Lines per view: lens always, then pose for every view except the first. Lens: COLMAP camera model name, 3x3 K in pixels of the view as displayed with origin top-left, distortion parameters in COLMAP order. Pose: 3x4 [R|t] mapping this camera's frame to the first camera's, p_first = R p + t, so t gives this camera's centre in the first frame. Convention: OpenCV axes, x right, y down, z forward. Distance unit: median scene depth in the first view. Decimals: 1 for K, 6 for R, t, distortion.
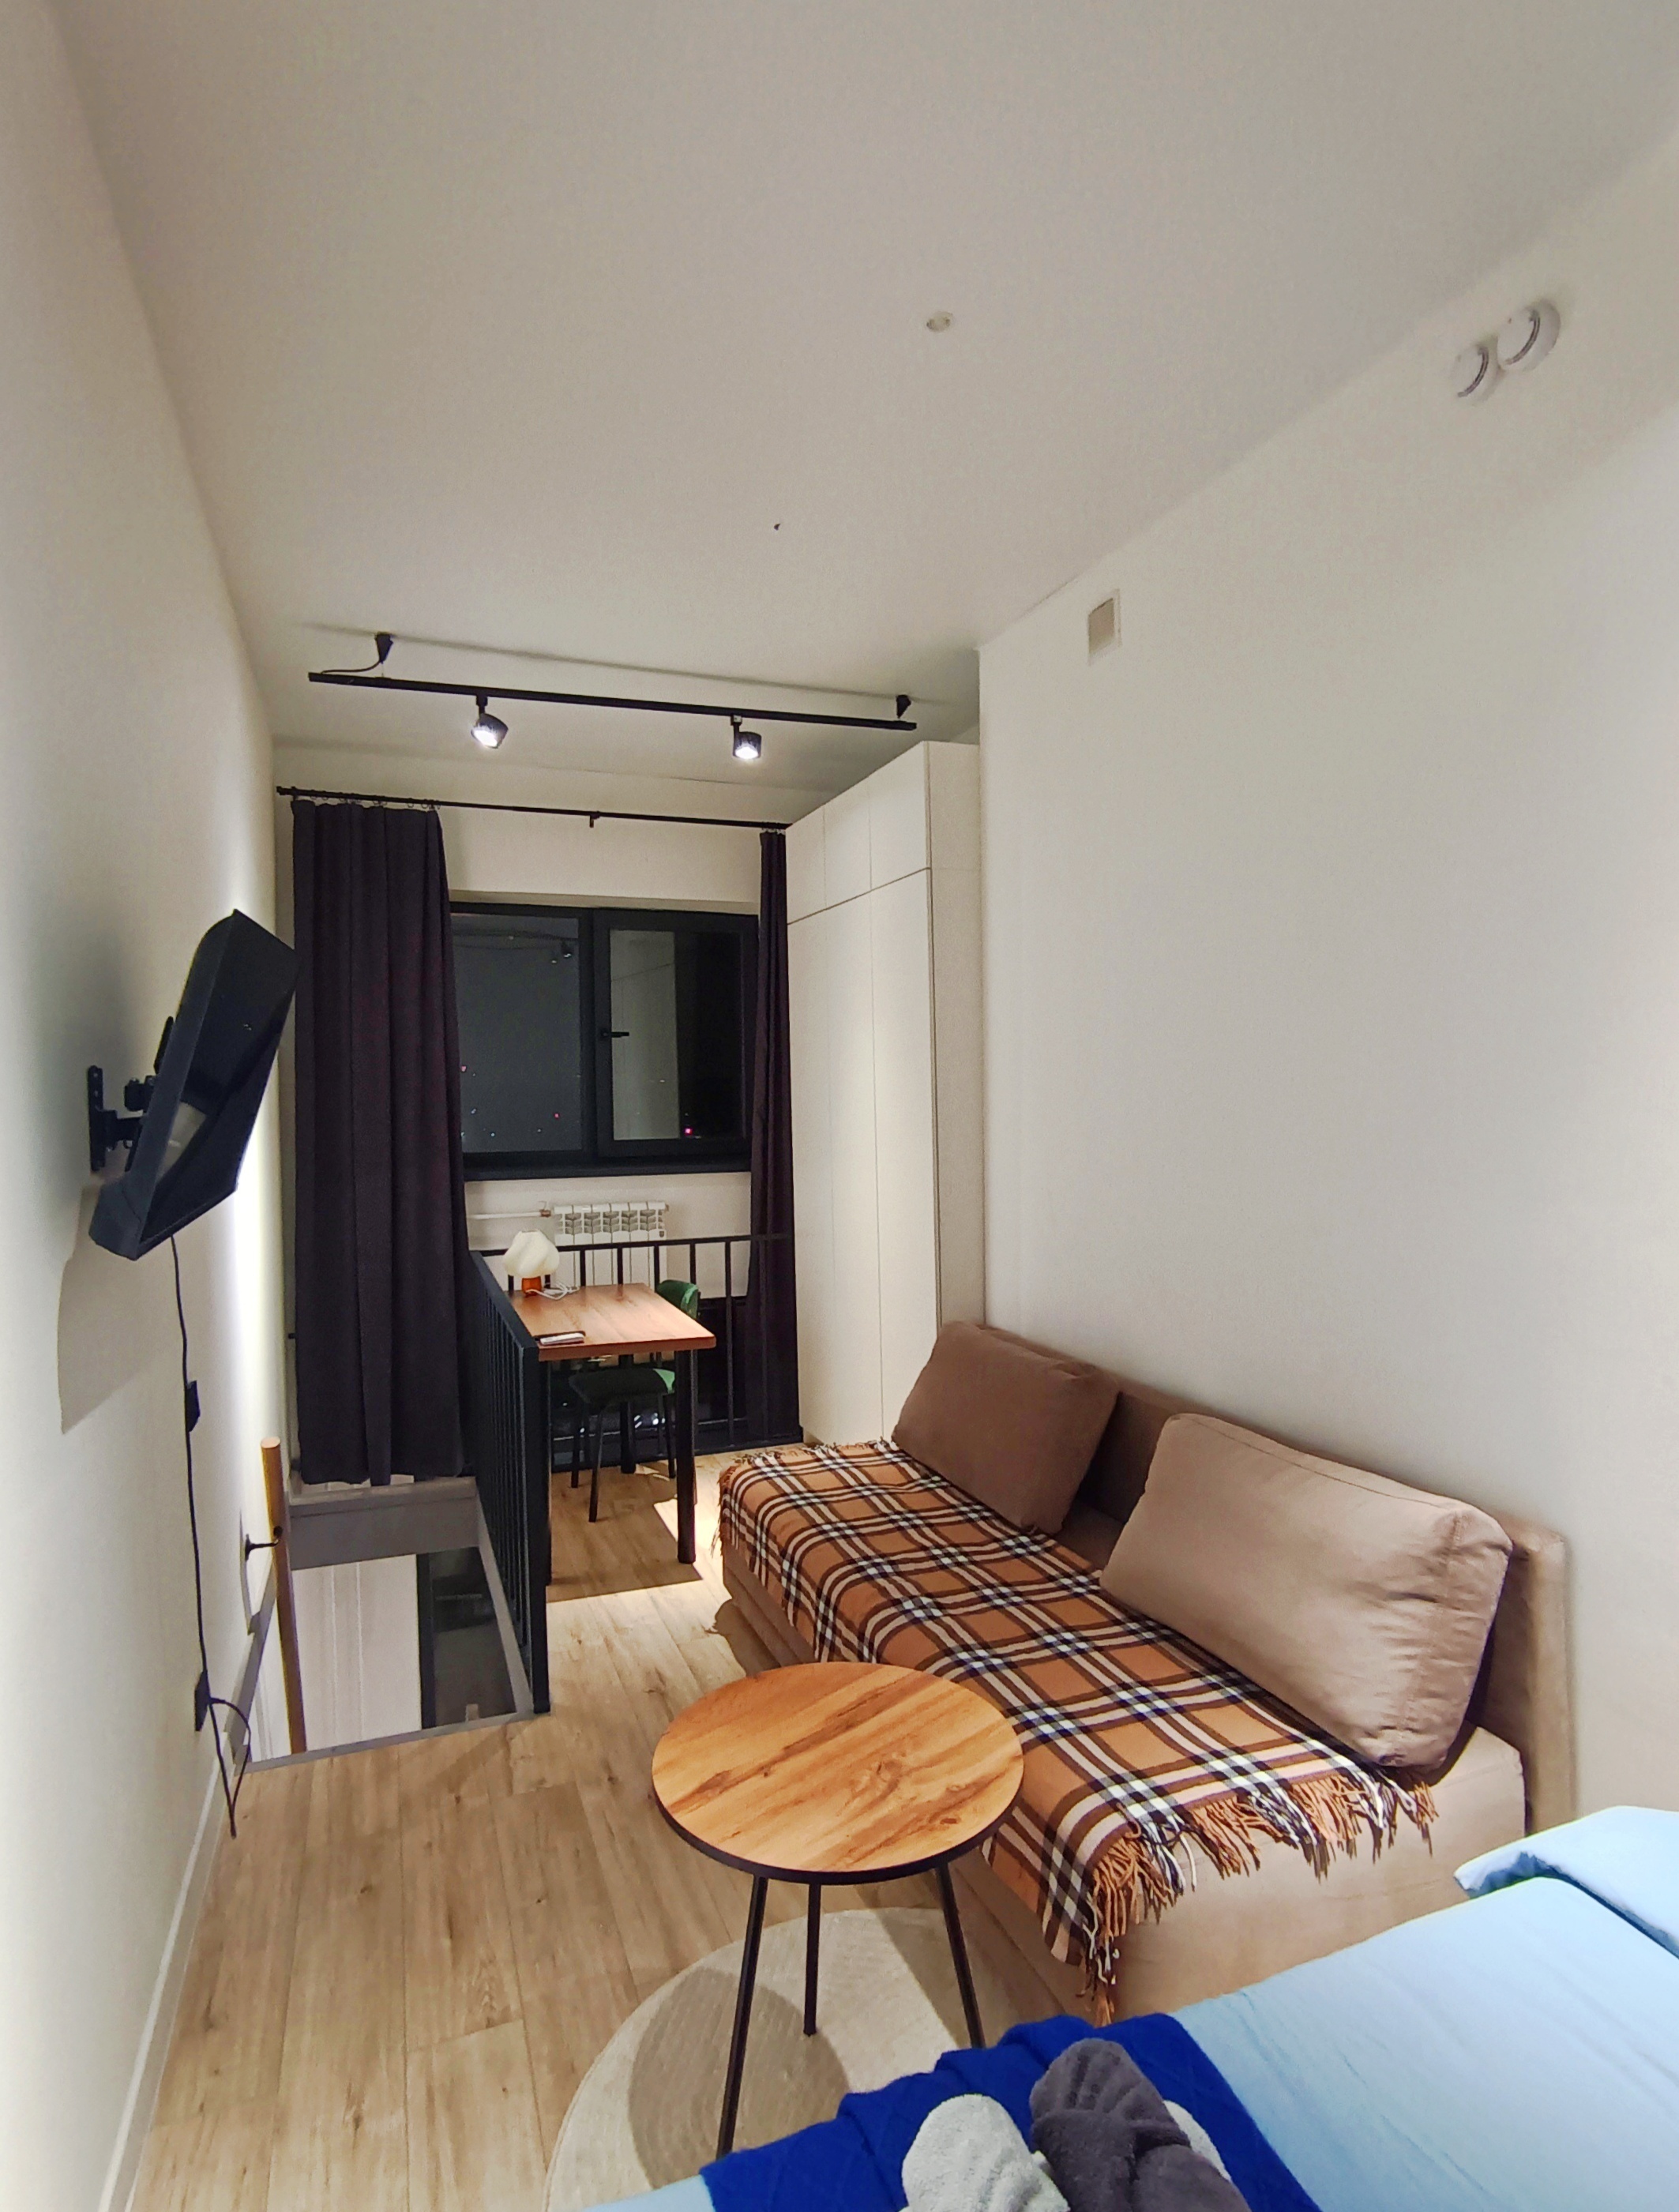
lens RADIAL K [[1064.1, 0, 839.5], [0, 1064.1, 1106.0], [0, 0, 1]] dist [-0.000811, 0.000100]
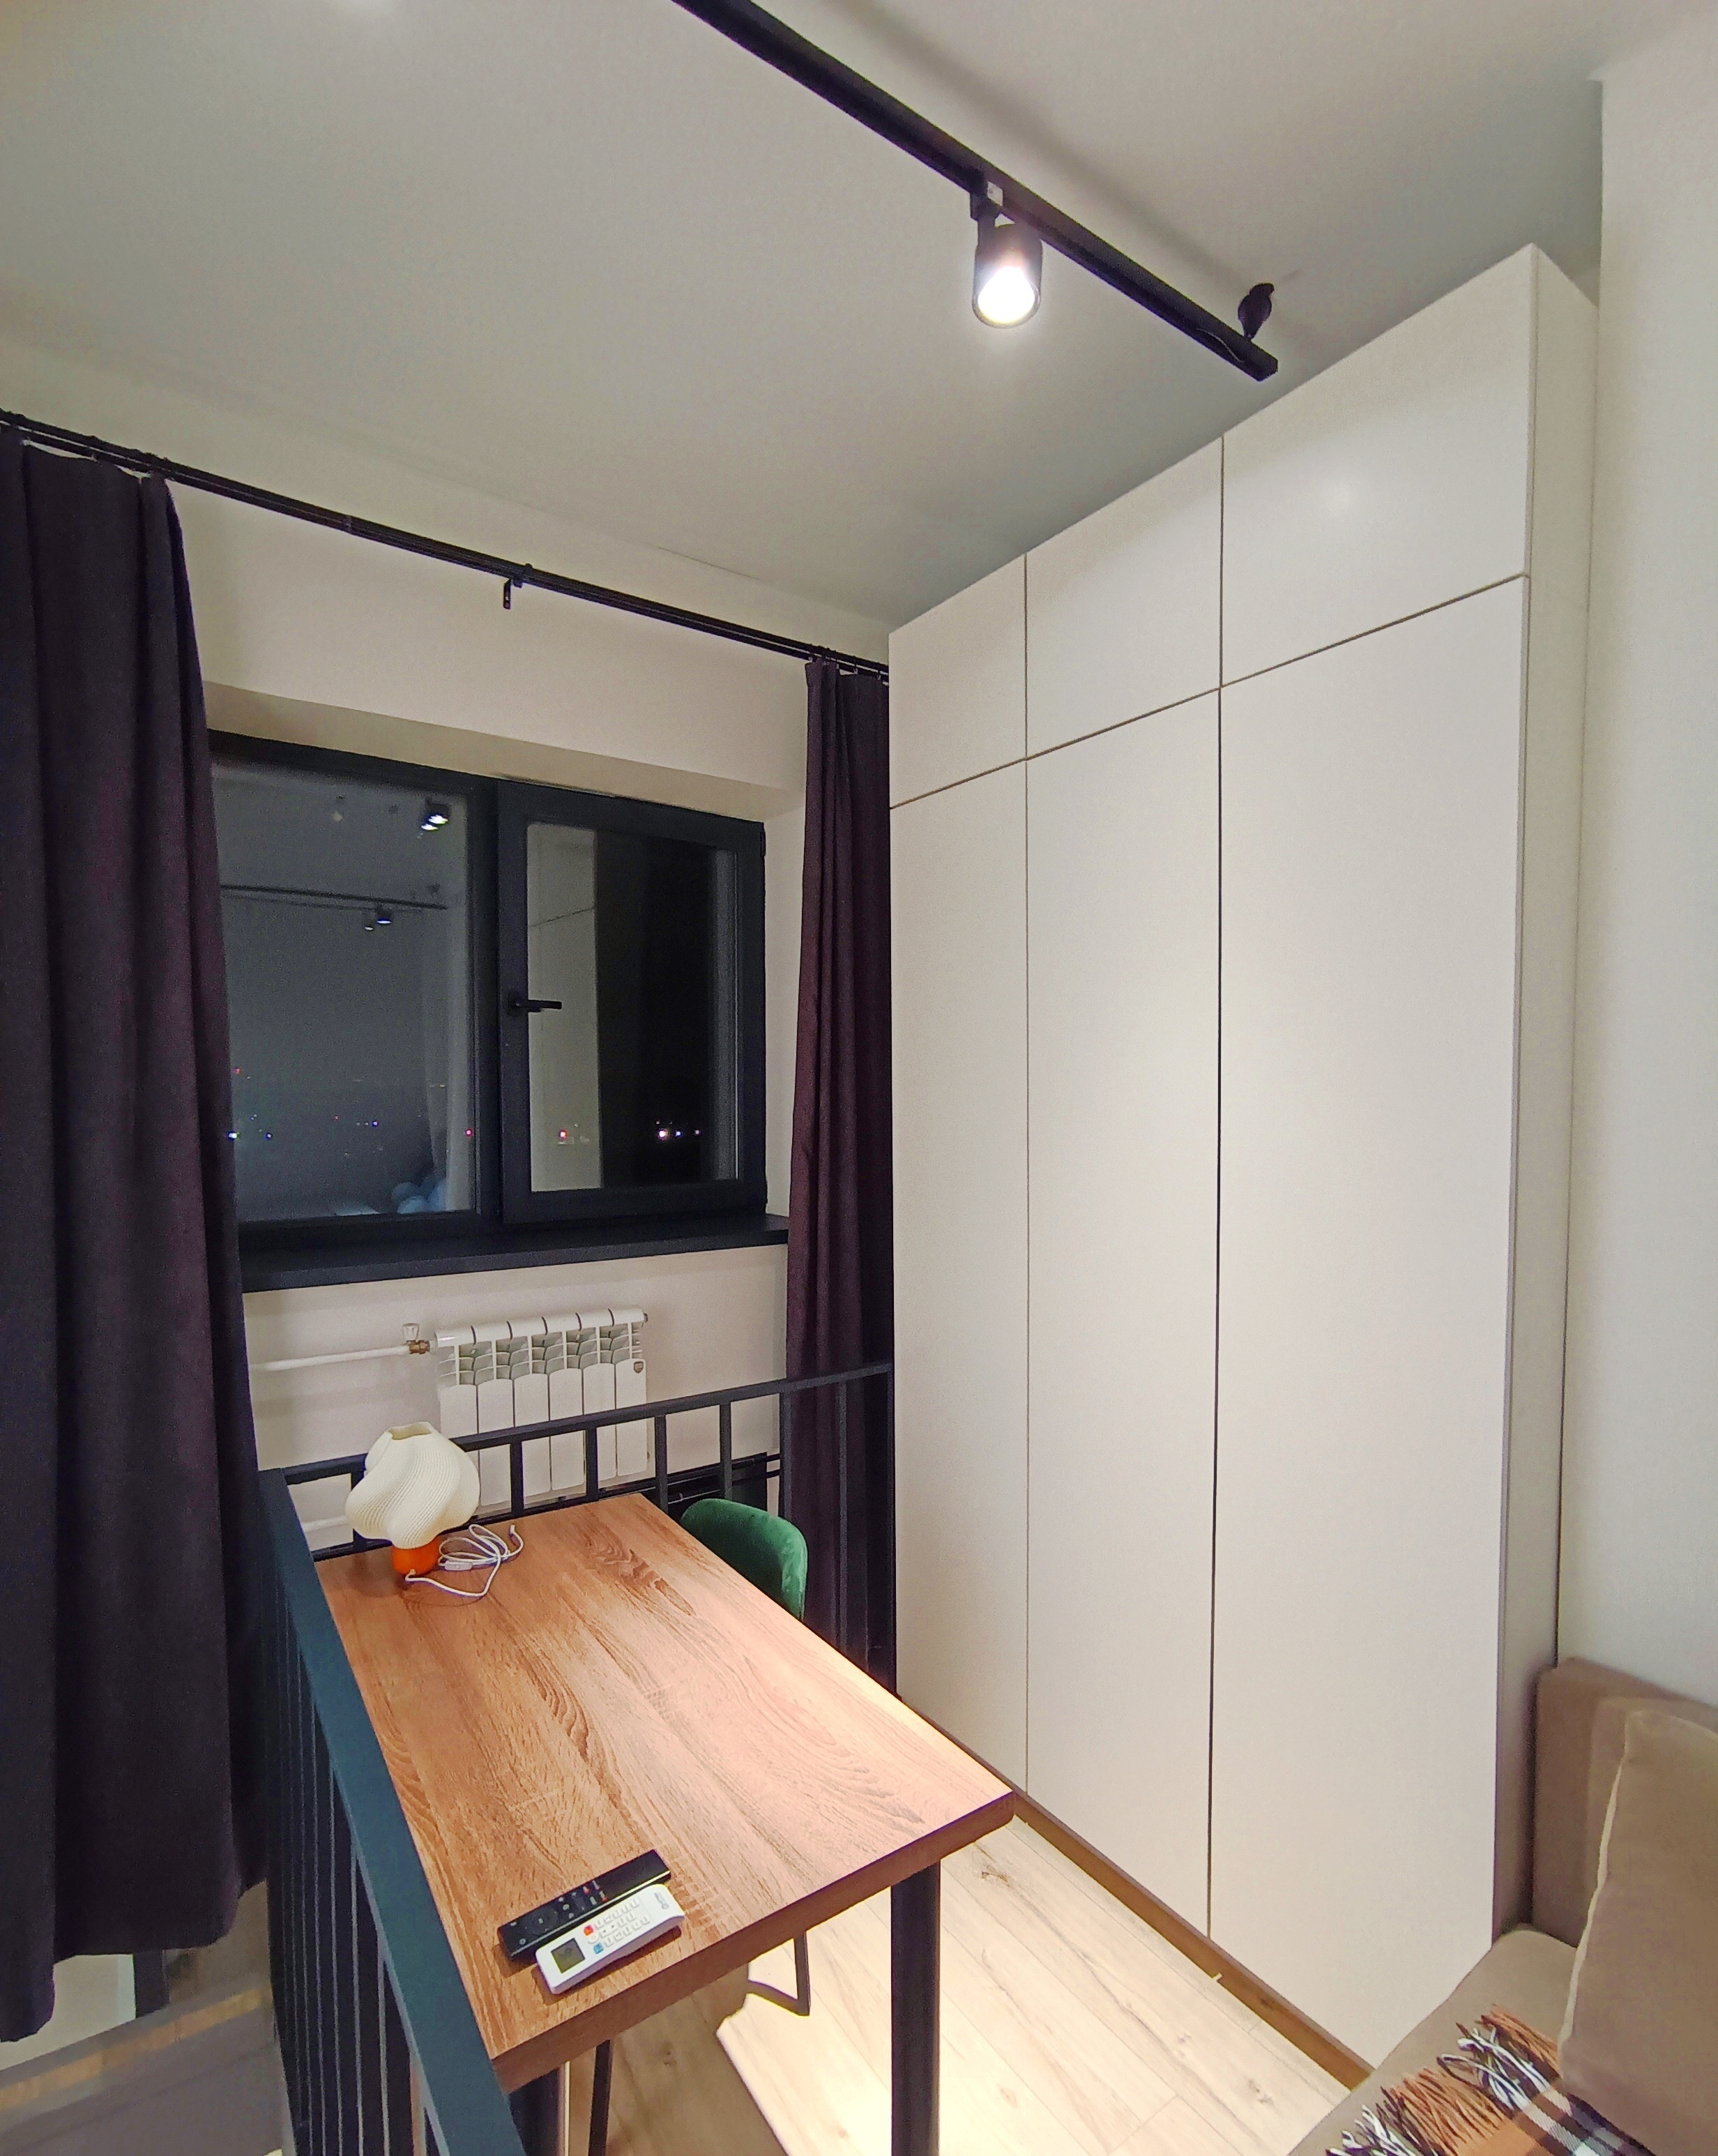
lens RADIAL K [[1030.0, 0, 864.0], [0, 1030.0, 1137.5], [0, 0, 1]] dist [0.009955, 0.000270]
pose [[0.978957, 0.006777, 0.203954, -0.168682], [-0.011677, 0.999671, 0.022829, -0.012856], [-0.203732, -0.024730, 0.978714, 0.474414]]
